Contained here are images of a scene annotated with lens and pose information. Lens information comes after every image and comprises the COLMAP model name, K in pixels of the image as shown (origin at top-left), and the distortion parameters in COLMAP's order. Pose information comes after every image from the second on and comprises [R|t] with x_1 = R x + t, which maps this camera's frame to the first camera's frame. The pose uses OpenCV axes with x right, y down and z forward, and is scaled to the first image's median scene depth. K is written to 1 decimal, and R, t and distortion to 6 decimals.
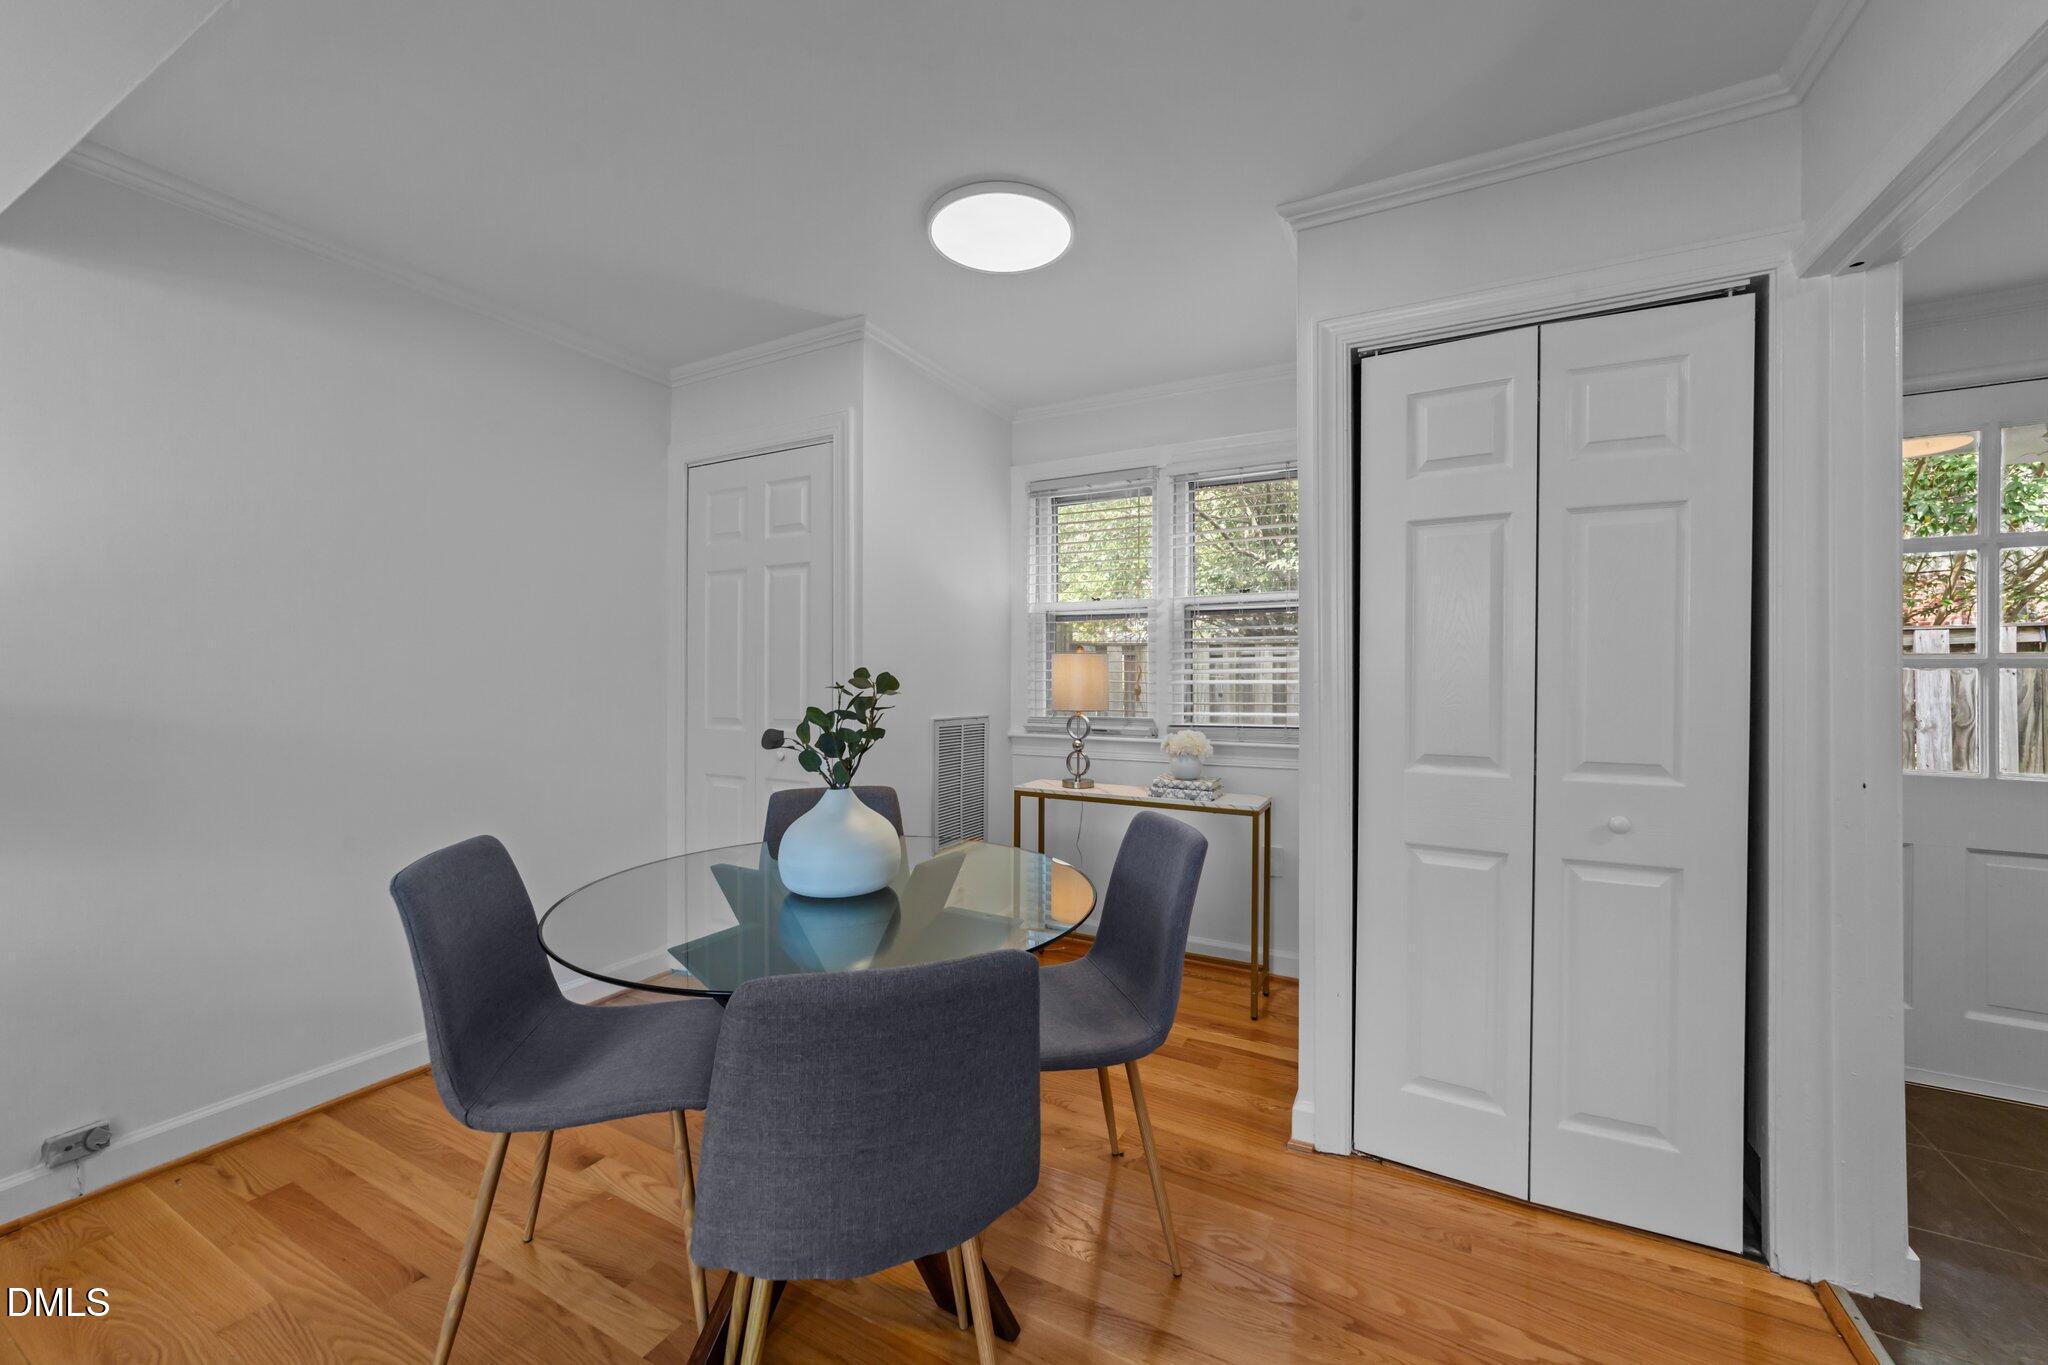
lens RADIAL K [[799.0, 0, 1031.3], [0, 799.0, 679.8], [0, 0, 1]] dist [-0.003520, 0.001284]
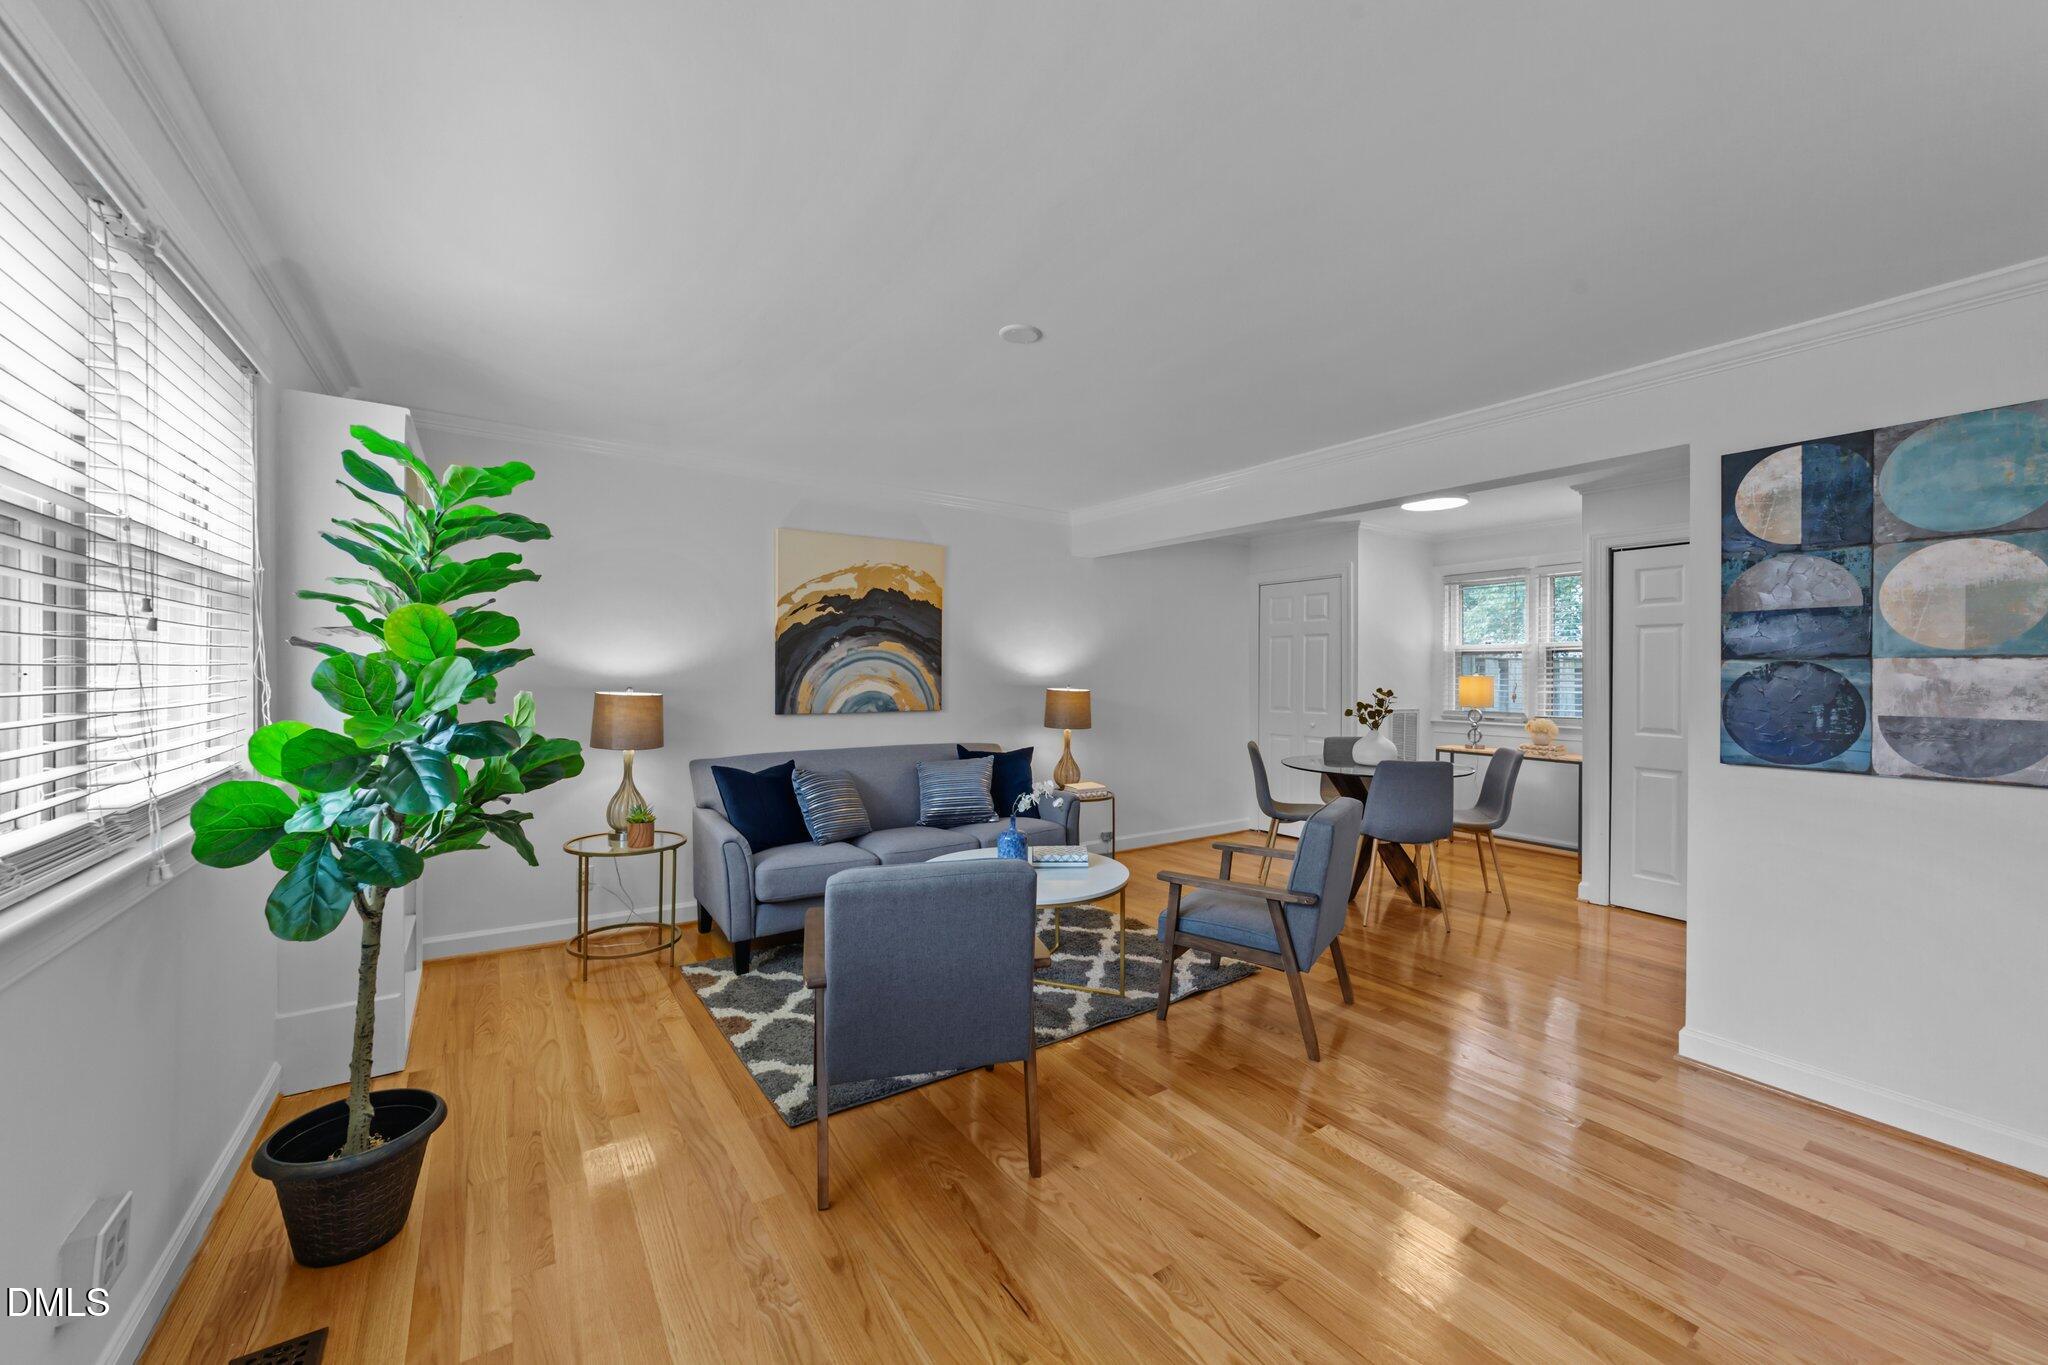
lens RADIAL K [[799.0, 0, 1021.9], [0, 799.0, 675.3], [0, 0, 1]] dist [-0.003520, 0.001284]
pose [[0.886074, 0.003216, -0.463534, -0.017546], [-0.004700, 0.999987, -0.002046, -0.032007], [0.463521, 0.003992, 0.886077, -1.354968]]
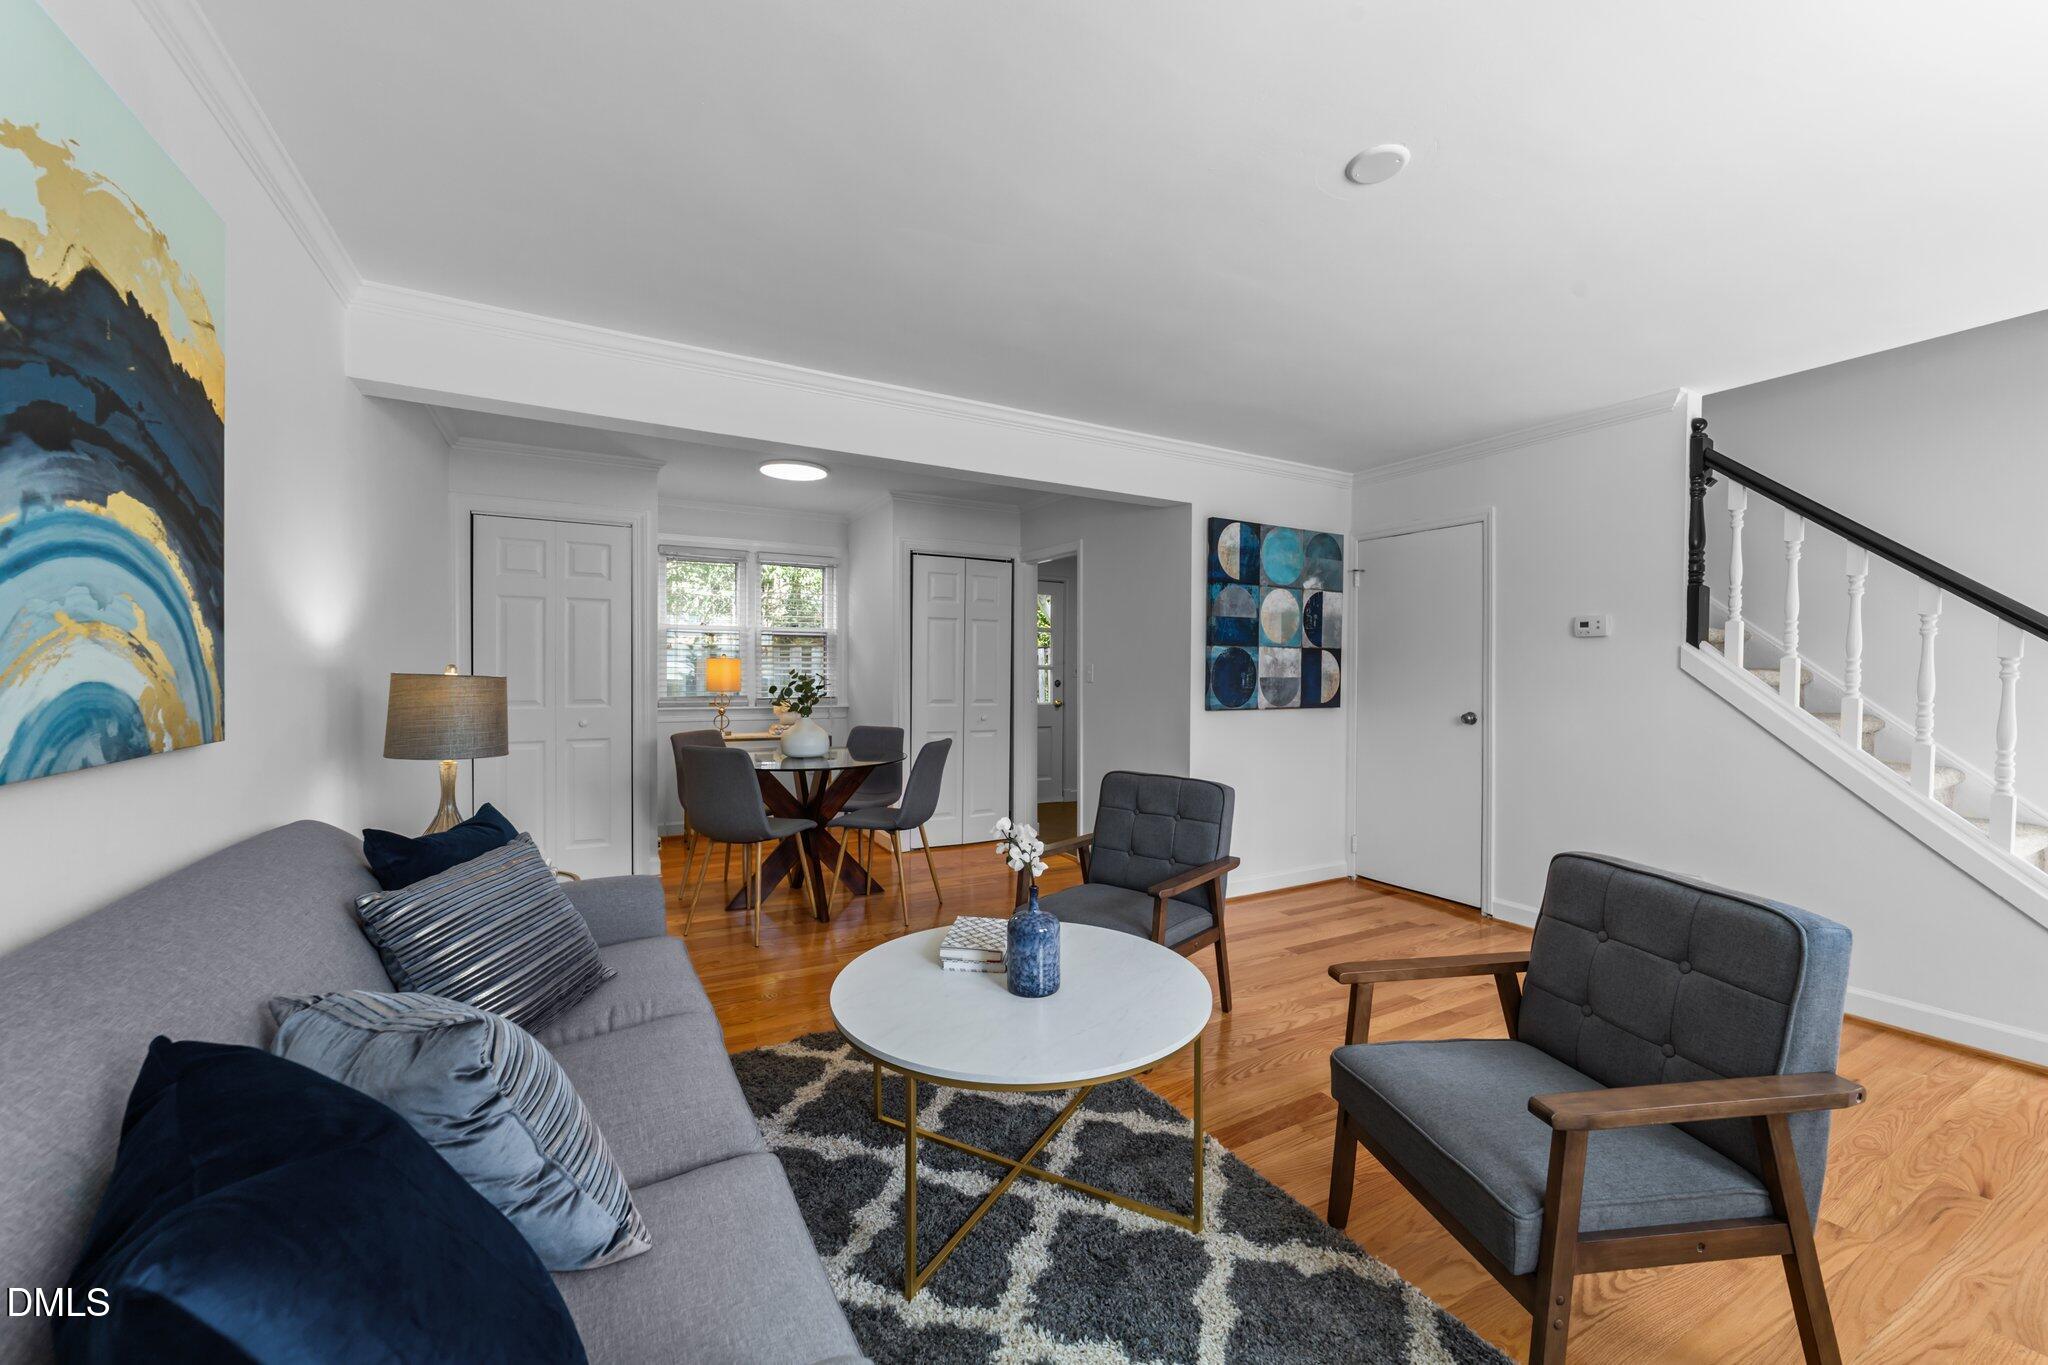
lens RADIAL K [[799.0, 0, 1026.4], [0, 799.0, 681.3], [0, 0, 1]] dist [-0.003520, 0.001284]
pose [[0.532061, -0.009296, 0.846655, -1.280175], [0.000394, 0.999942, 0.010731, -0.002564], [-0.846706, -0.005376, 0.532034, -0.581915]]
